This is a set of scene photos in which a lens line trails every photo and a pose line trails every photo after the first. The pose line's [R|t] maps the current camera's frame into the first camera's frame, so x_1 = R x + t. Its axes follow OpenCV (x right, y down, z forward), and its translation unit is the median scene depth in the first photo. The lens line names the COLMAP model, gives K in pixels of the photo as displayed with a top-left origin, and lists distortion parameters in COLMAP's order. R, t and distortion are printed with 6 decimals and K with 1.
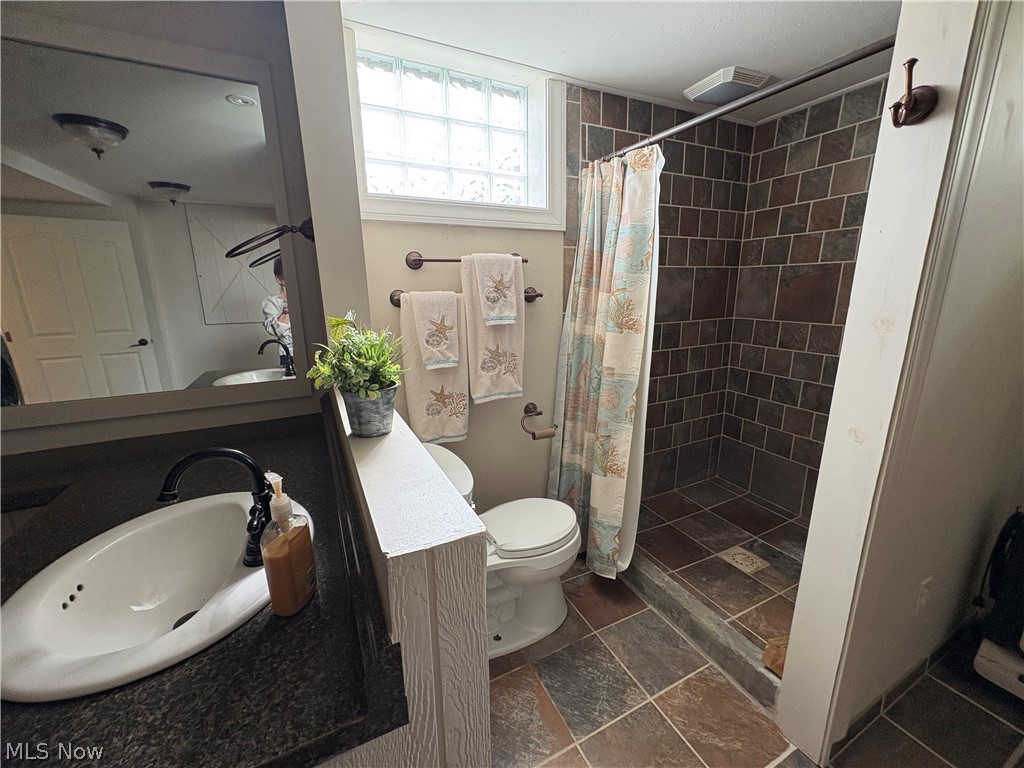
lens RADIAL K [[408.9, 0, 512.6], [0, 408.9, 383.5], [0, 0, 1]] dist [-0.000006, 0.000141]
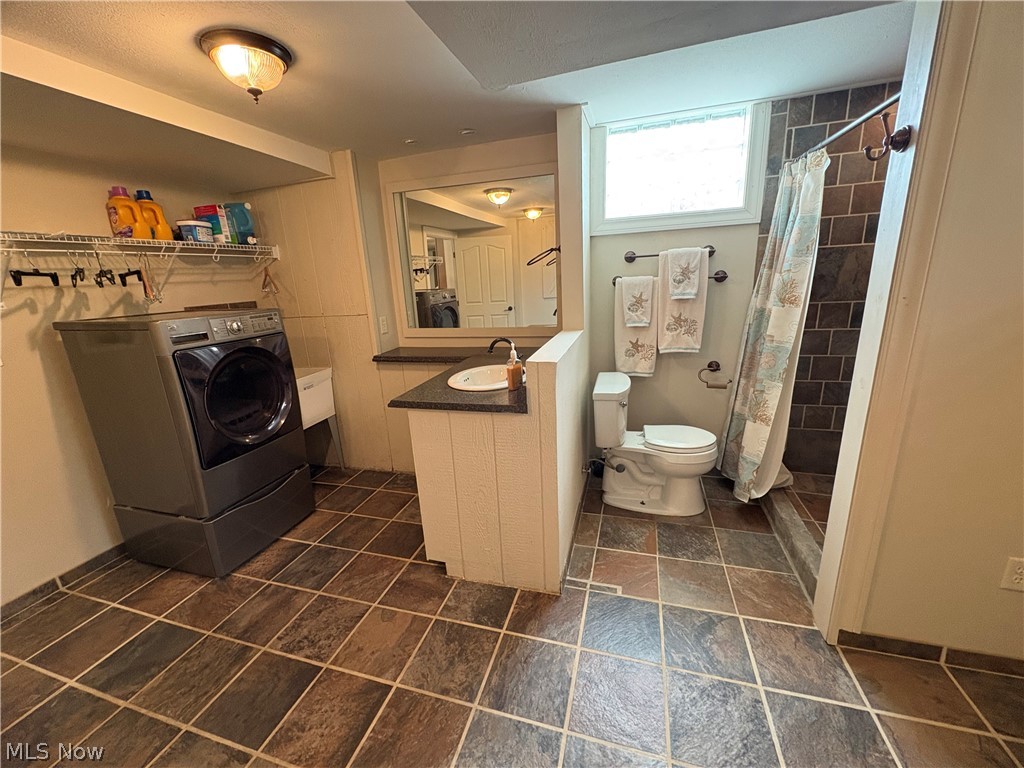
lens RADIAL K [[408.9, 0, 508.8], [0, 408.9, 383.8], [0, 0, 1]] dist [-0.000006, 0.000141]
pose [[0.723567, 0.153169, -0.673046, 0.518522], [-0.116861, 0.988176, 0.099252, 0.075712], [0.680290, 0.006837, 0.732911, -0.437310]]
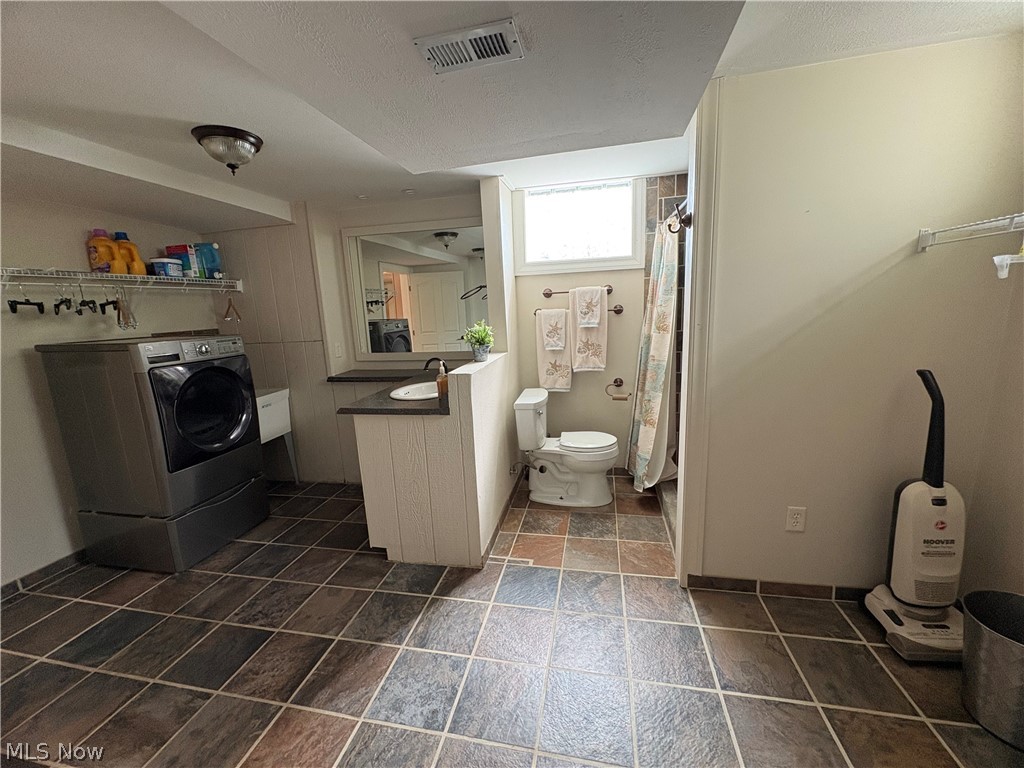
lens RADIAL K [[408.9, 0, 509.7], [0, 408.9, 383.2], [0, 0, 1]] dist [-0.000006, 0.000141]
pose [[0.781960, 0.094552, -0.616115, 0.780923], [-0.109367, 0.993907, 0.013722, 0.103536], [0.613658, 0.056653, 0.787536, -0.550529]]
